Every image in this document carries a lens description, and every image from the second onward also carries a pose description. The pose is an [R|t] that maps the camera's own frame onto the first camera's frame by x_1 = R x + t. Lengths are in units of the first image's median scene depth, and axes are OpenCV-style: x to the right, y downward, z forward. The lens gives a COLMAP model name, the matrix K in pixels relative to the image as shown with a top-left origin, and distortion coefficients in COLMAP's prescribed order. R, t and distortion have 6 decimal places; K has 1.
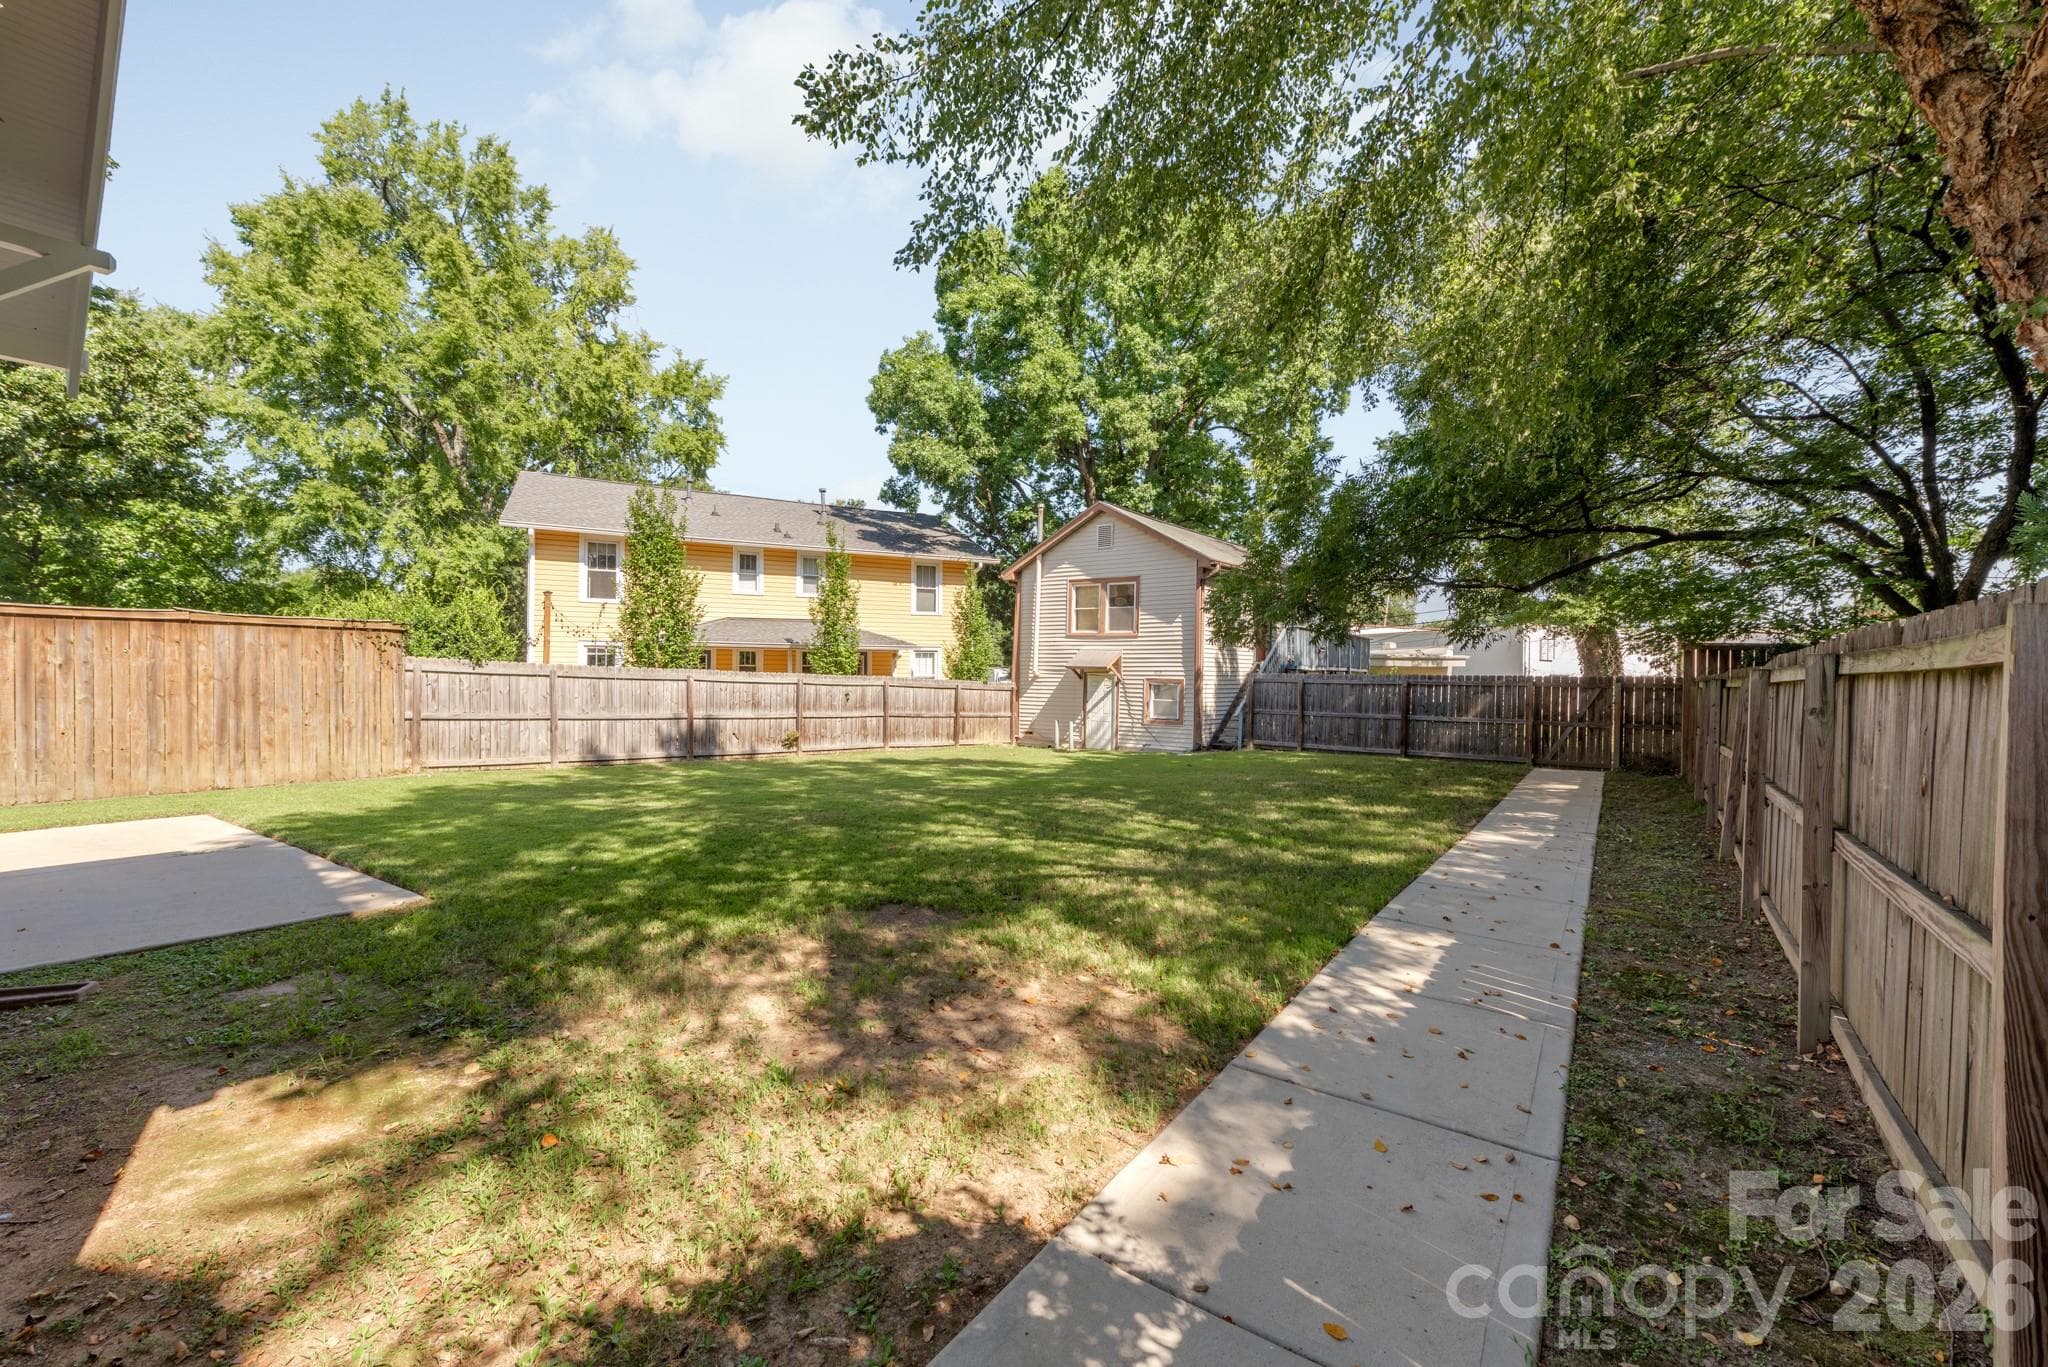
lens RADIAL K [[811.8, 0, 1033.4], [0, 811.8, 691.9], [0, 0, 1]] dist [0.000401, -0.000016]
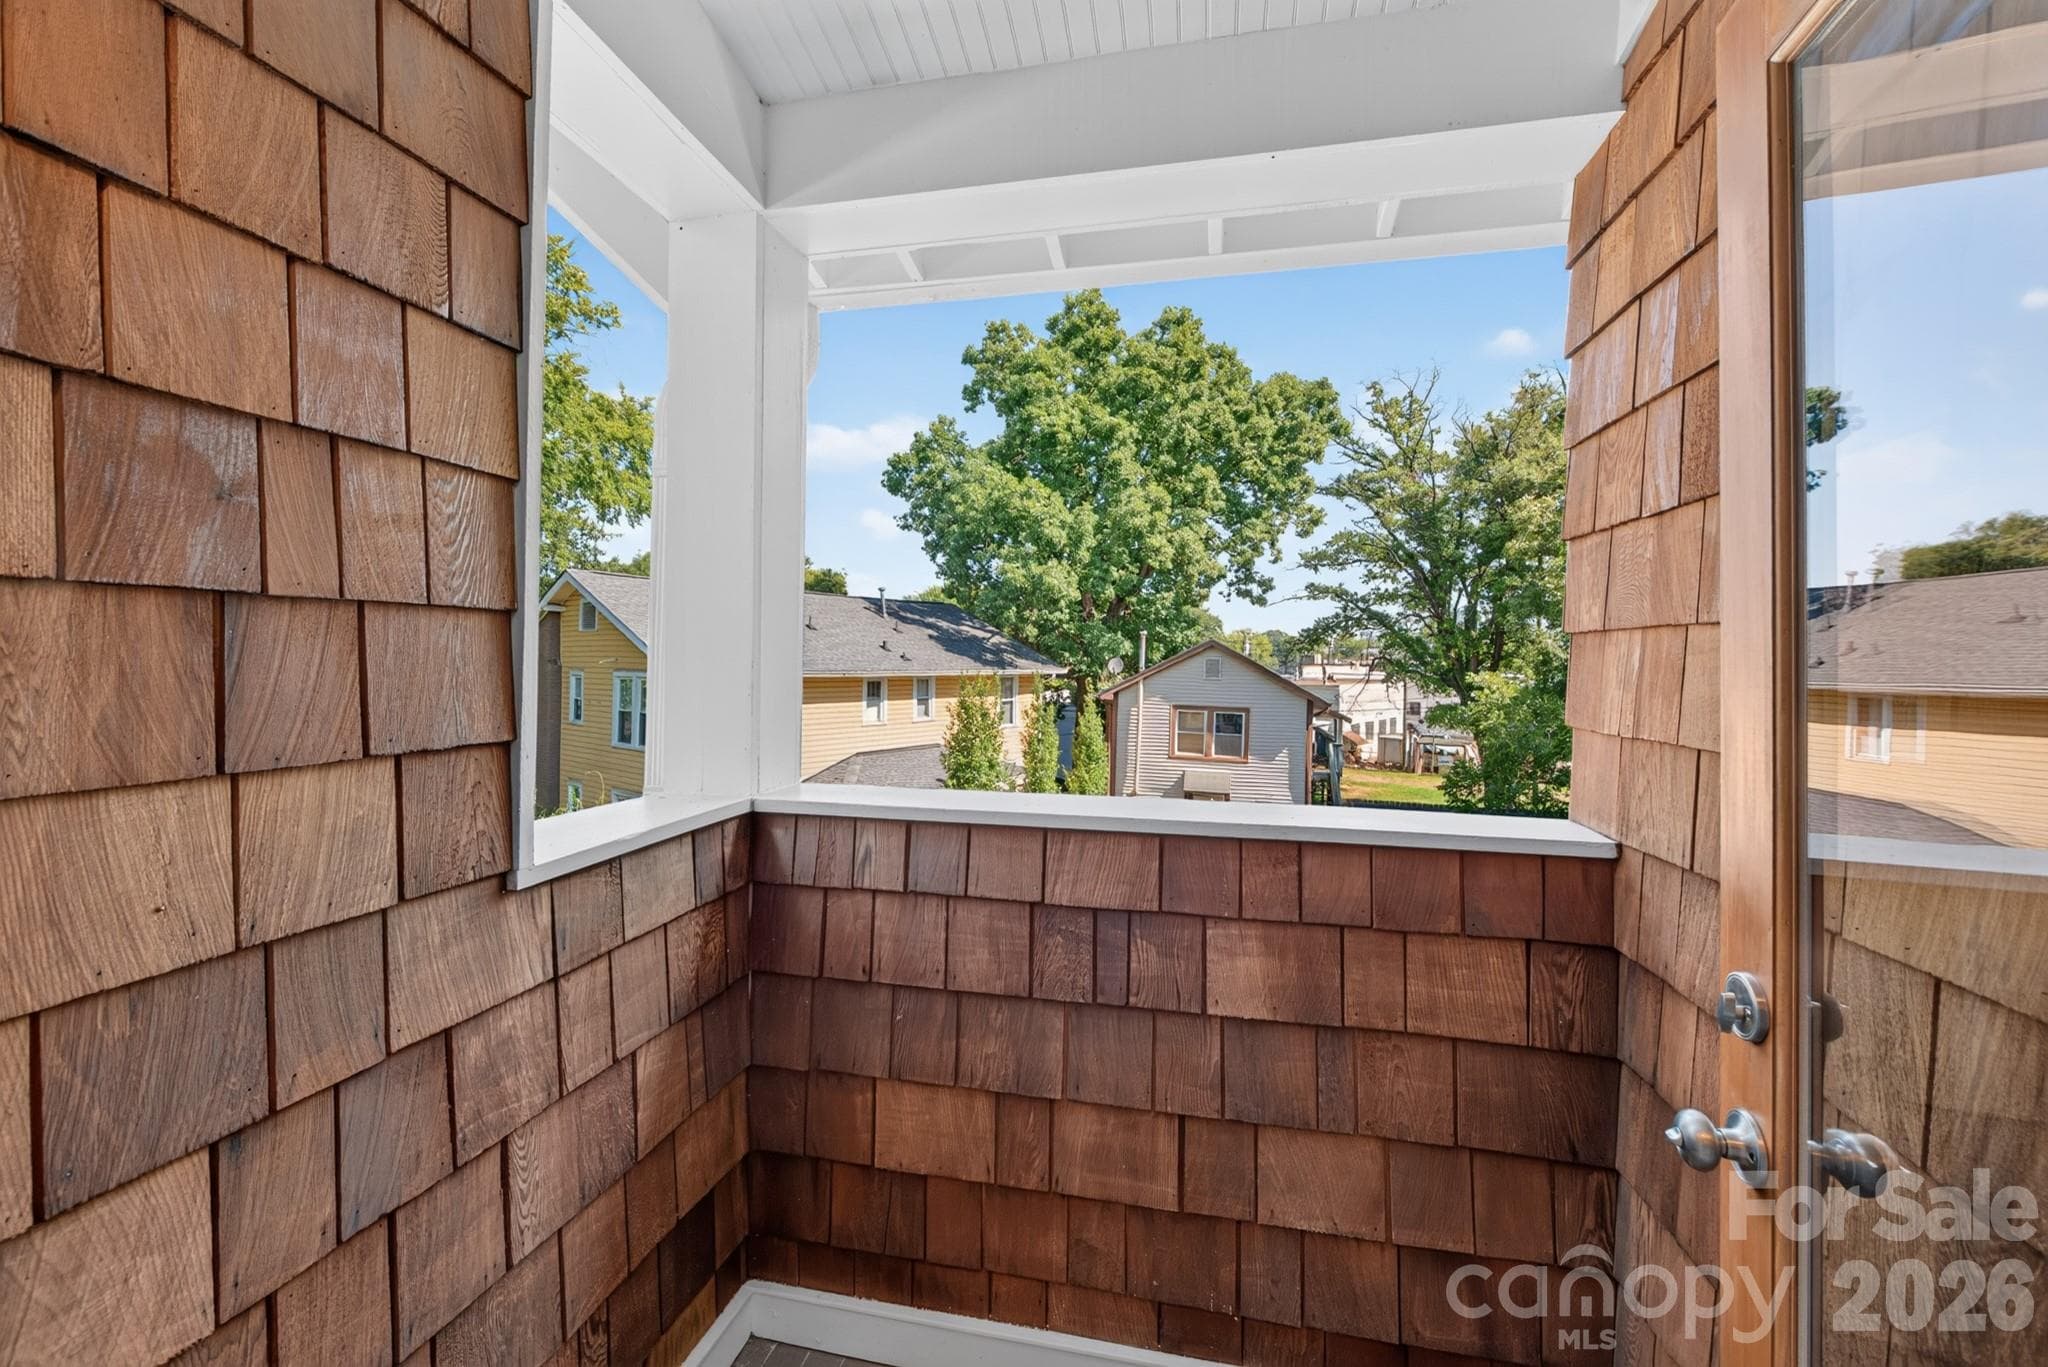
lens RADIAL K [[811.8, 0, 1033.4], [0, 811.8, 691.9], [0, 0, 1]] dist [0.000401, -0.000016]
pose [[0.912640, -0.012054, 0.408587, -0.581369], [-0.000728, 0.999516, 0.031113, -0.192019], [-0.408764, -0.028692, 0.912189, 0.088131]]
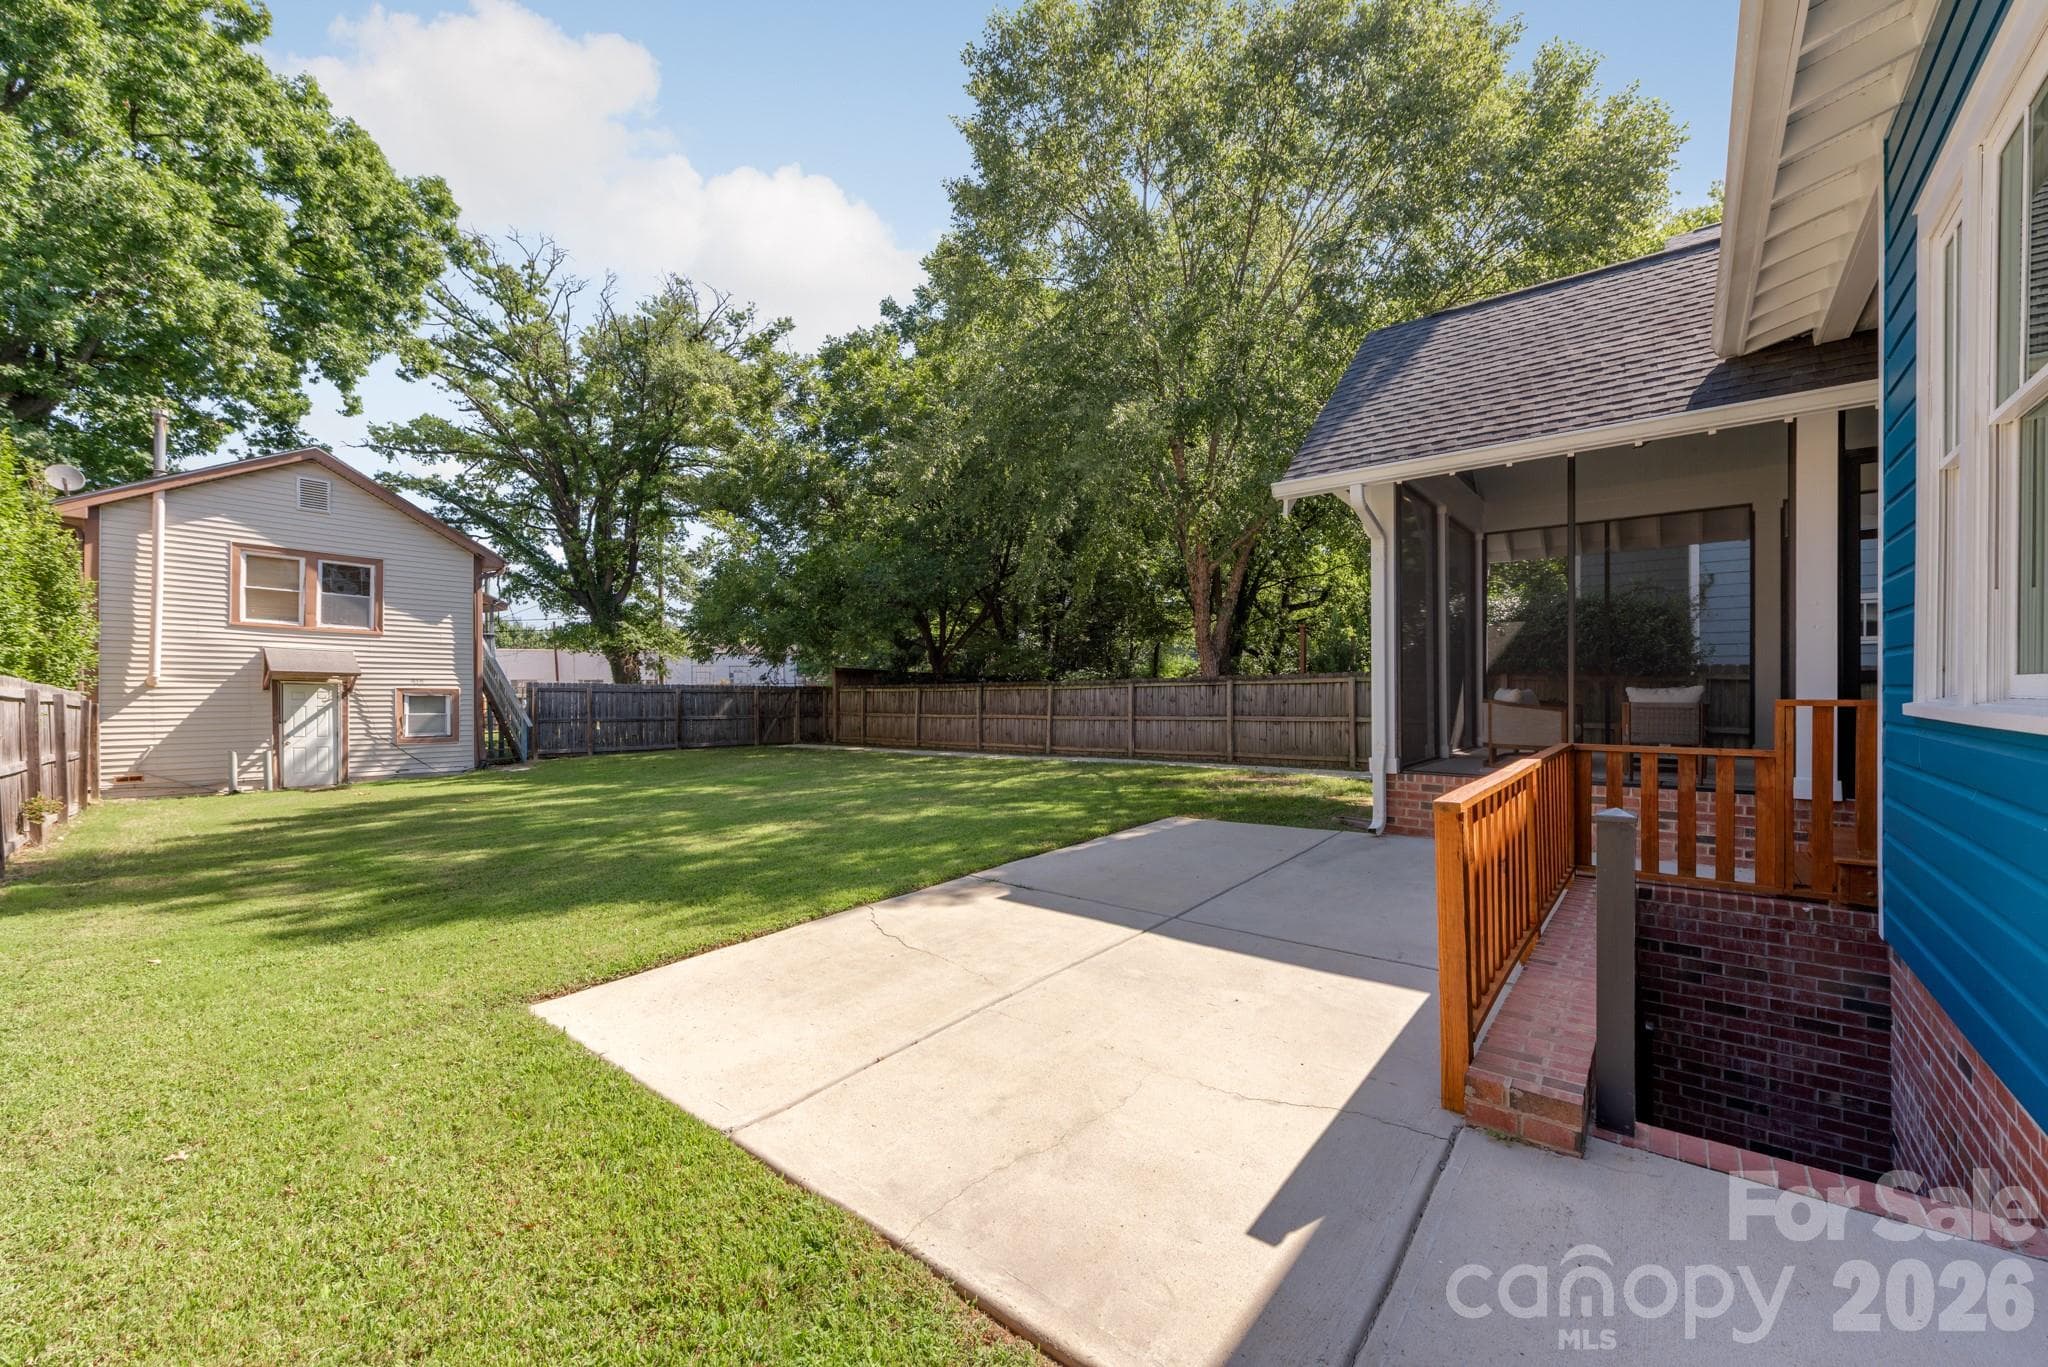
lens RADIAL K [[811.8, 0, 1033.4], [0, 811.8, 691.9], [0, 0, 1]] dist [0.000401, -0.000016]
pose [[0.045184, -0.011229, 0.998916, -0.612705], [0.011664, 0.999875, 0.010713, -0.013432], [-0.998911, 0.011167, 0.045309, 0.313259]]
